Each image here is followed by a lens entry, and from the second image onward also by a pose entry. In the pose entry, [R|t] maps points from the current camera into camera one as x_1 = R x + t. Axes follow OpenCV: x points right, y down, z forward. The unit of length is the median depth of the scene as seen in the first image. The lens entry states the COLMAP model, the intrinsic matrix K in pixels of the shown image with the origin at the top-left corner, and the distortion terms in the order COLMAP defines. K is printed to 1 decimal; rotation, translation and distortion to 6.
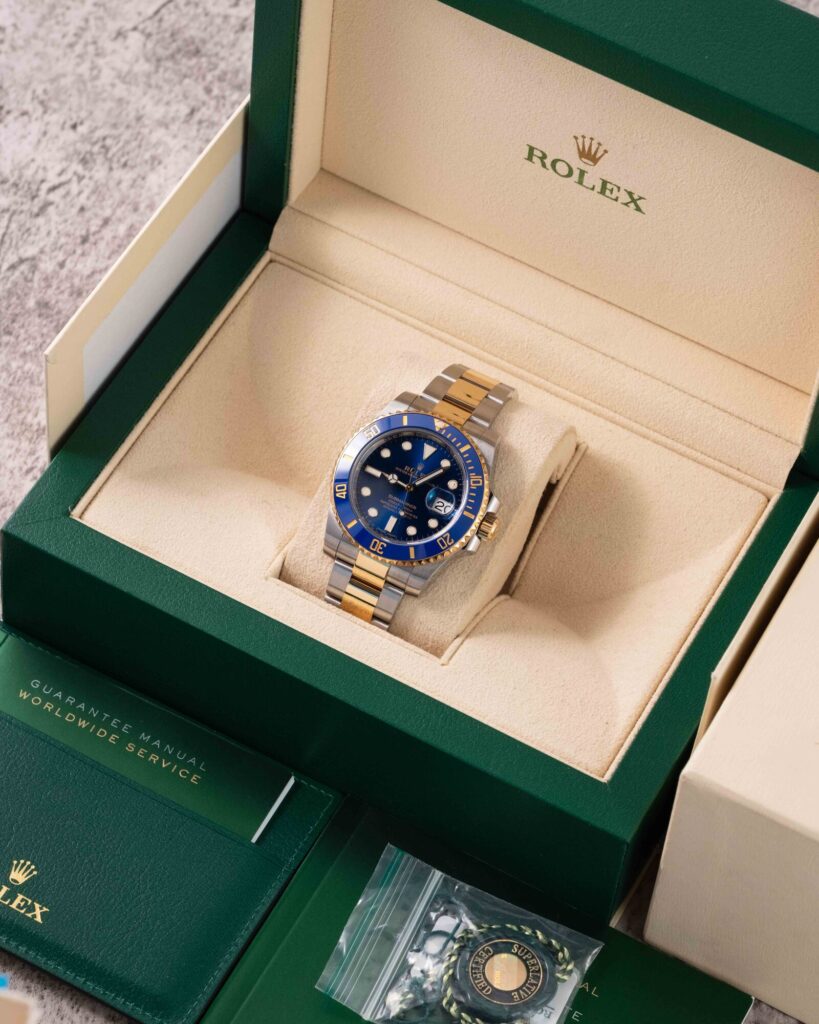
lens RADIAL K [[3383.6, 0, 409.5], [0, 3383.6, 512.0], [0, 0, 1]] dist [-0.026148, -30.950613]
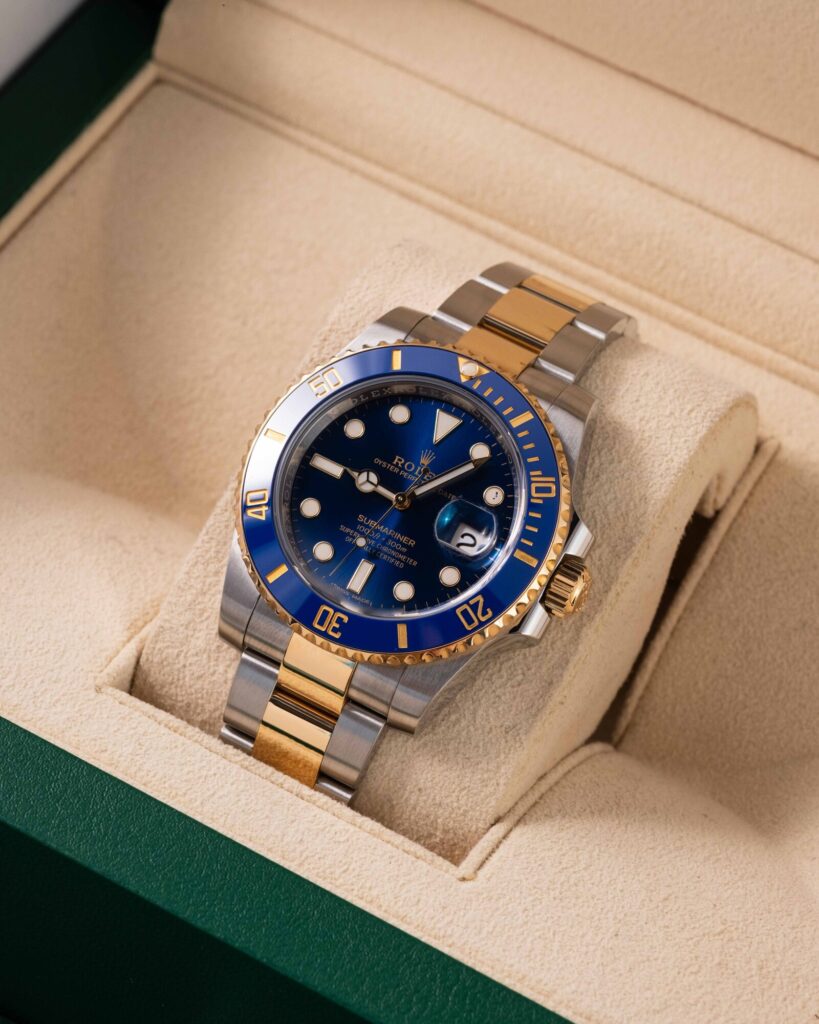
lens RADIAL K [[3569.1, 0, 409.5], [0, 3569.1, 512.0], [0, 0, 1]] dist [0.002650, 1.431461]
pose [[0.998868, 0.021475, -0.042438, 0.022052], [-0.024949, 0.996228, -0.083115, 0.035487], [0.040493, 0.084079, 0.995636, 0.501509]]
